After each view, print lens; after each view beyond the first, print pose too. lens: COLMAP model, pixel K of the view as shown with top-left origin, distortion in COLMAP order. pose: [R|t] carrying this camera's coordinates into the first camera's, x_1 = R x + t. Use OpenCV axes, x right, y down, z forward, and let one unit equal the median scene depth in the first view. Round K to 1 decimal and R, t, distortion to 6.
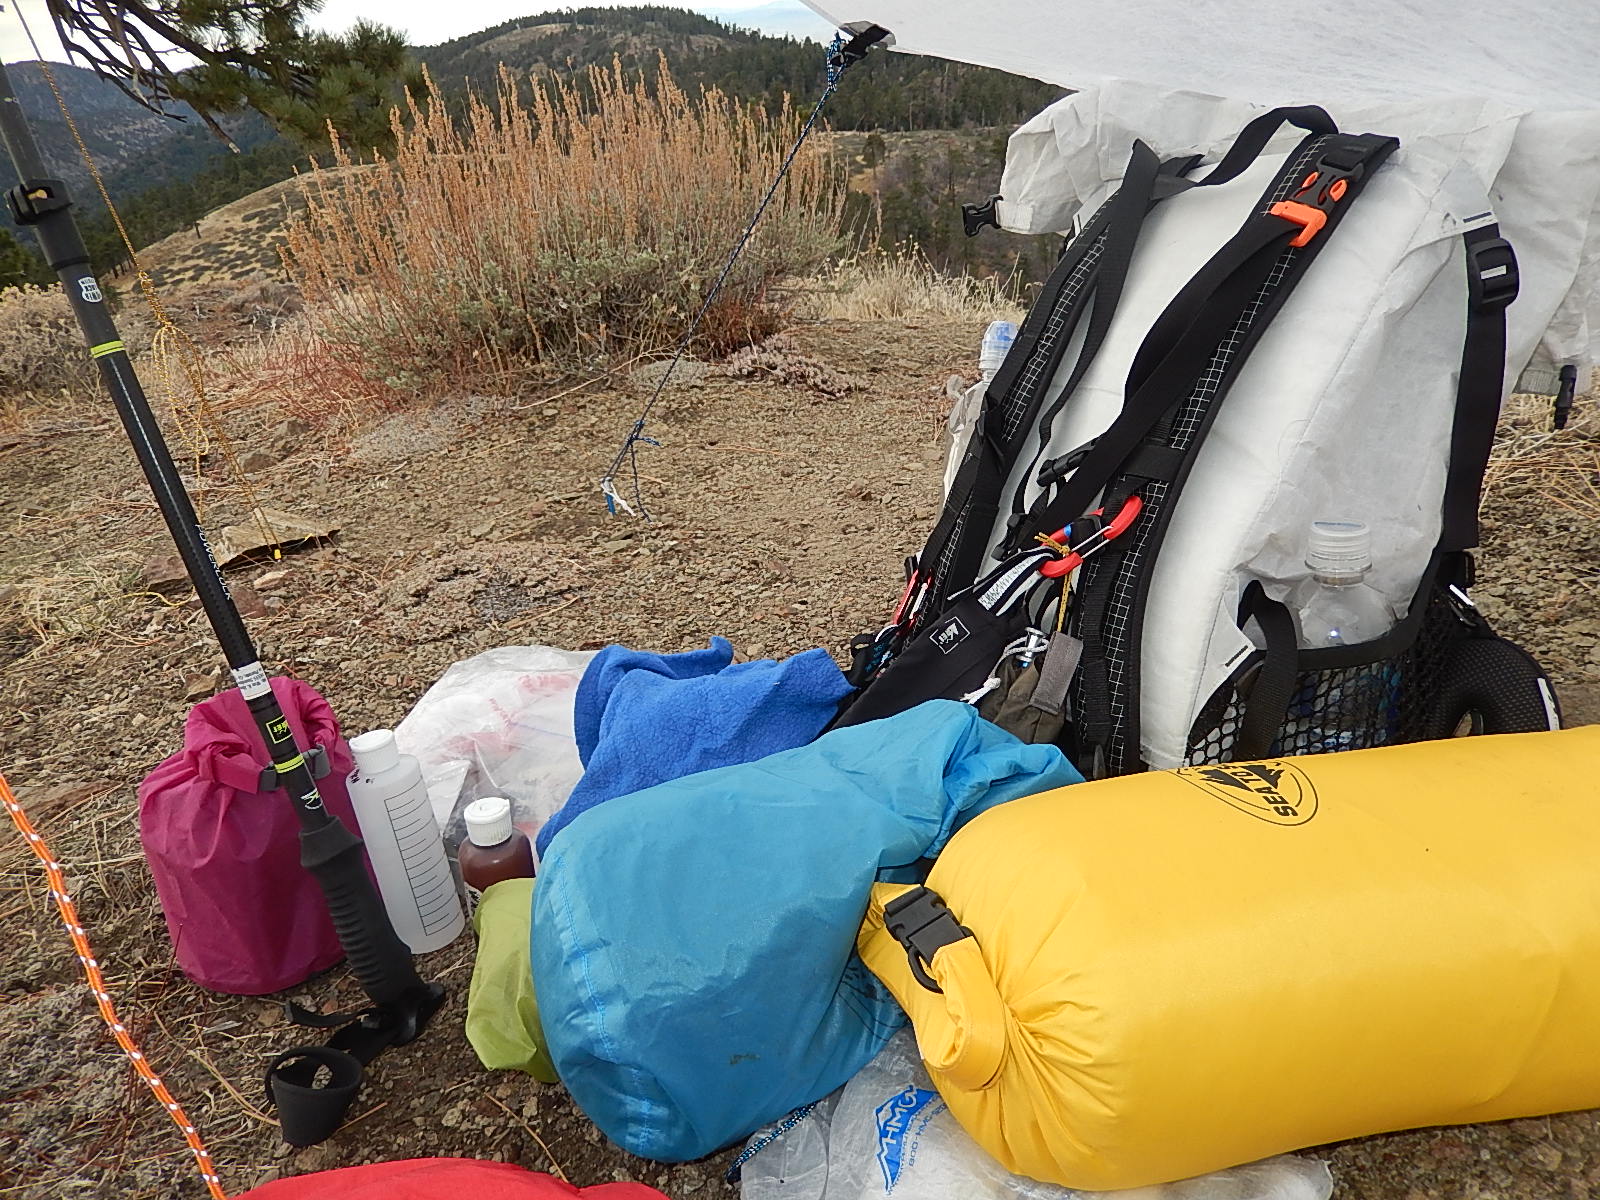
lens RADIAL K [[1189.7, 0, 799.5], [0, 1189.7, 607.8], [0, 0, 1]] dist [-0.032787, -0.006347]
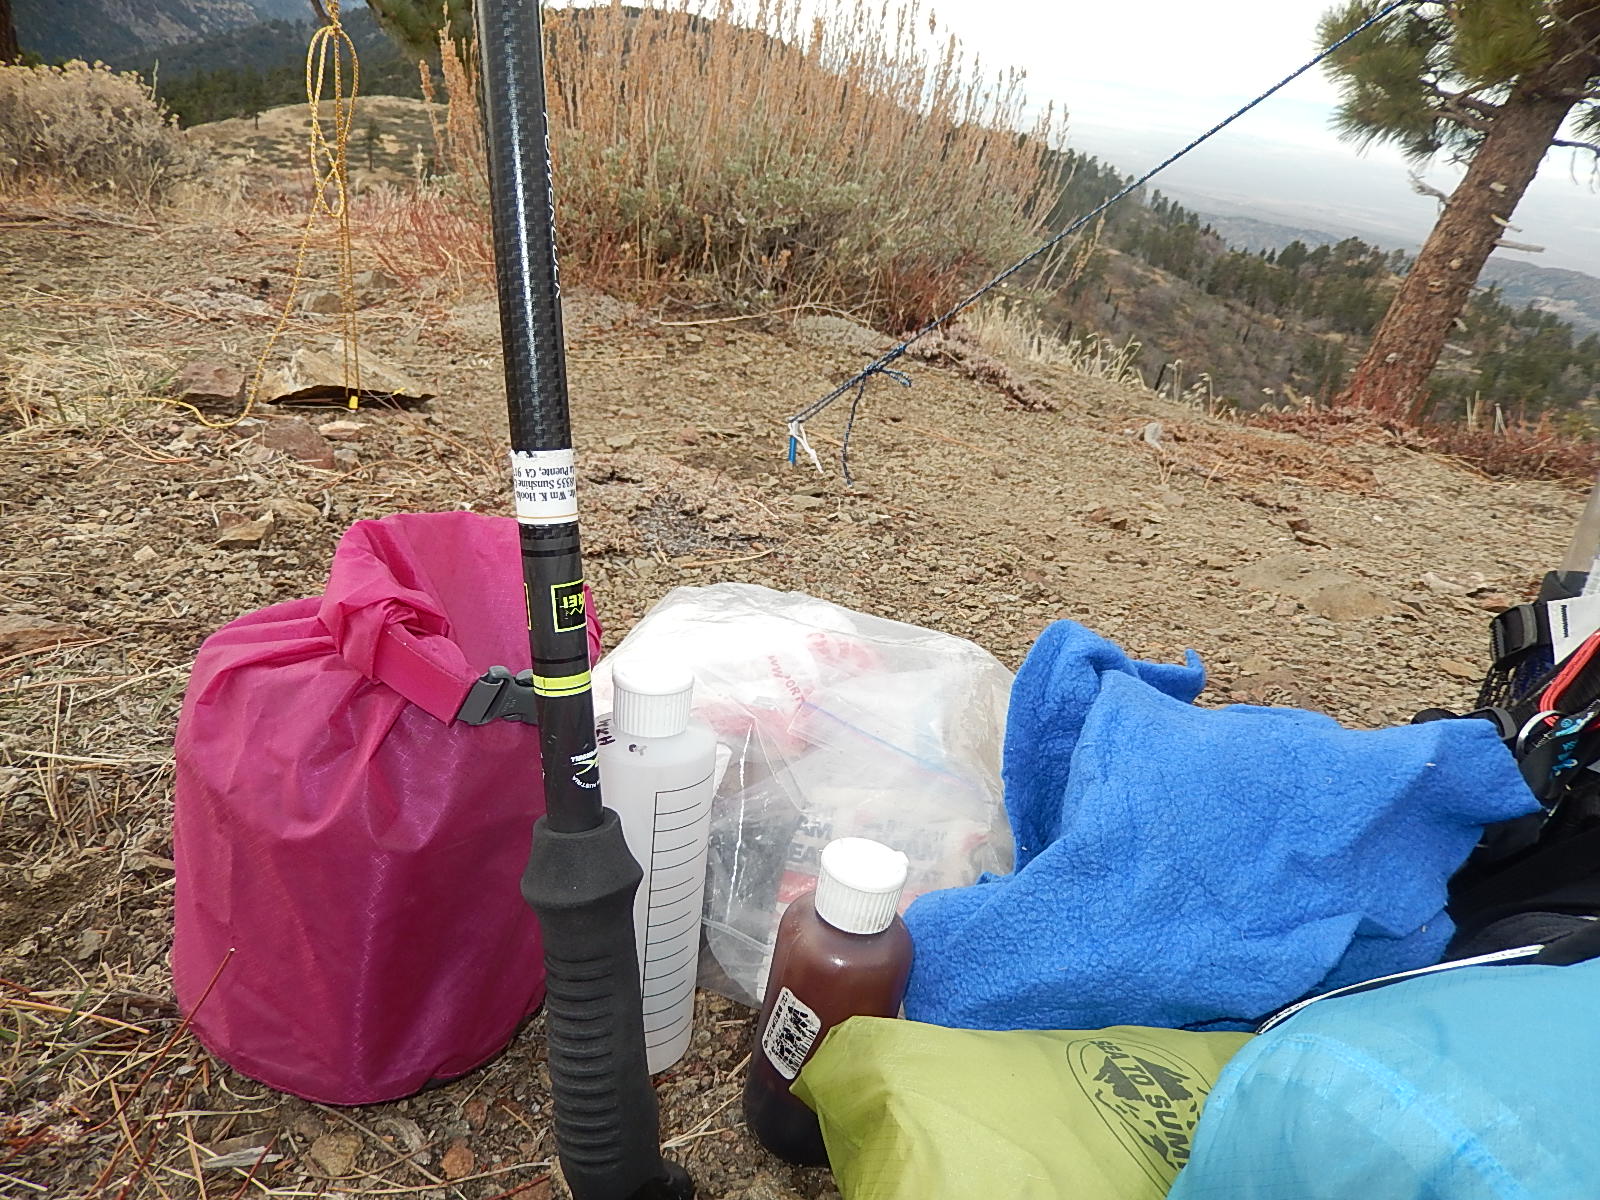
lens RADIAL K [[1189.7, 0, 796.3], [0, 1189.7, 608.8], [0, 0, 1]] dist [-0.032787, -0.006347]
pose [[0.966922, 0.252801, 0.033968, -0.106050], [-0.251486, 0.967089, -0.038653, 0.028666], [-0.042622, 0.028831, 0.998675, 0.151502]]
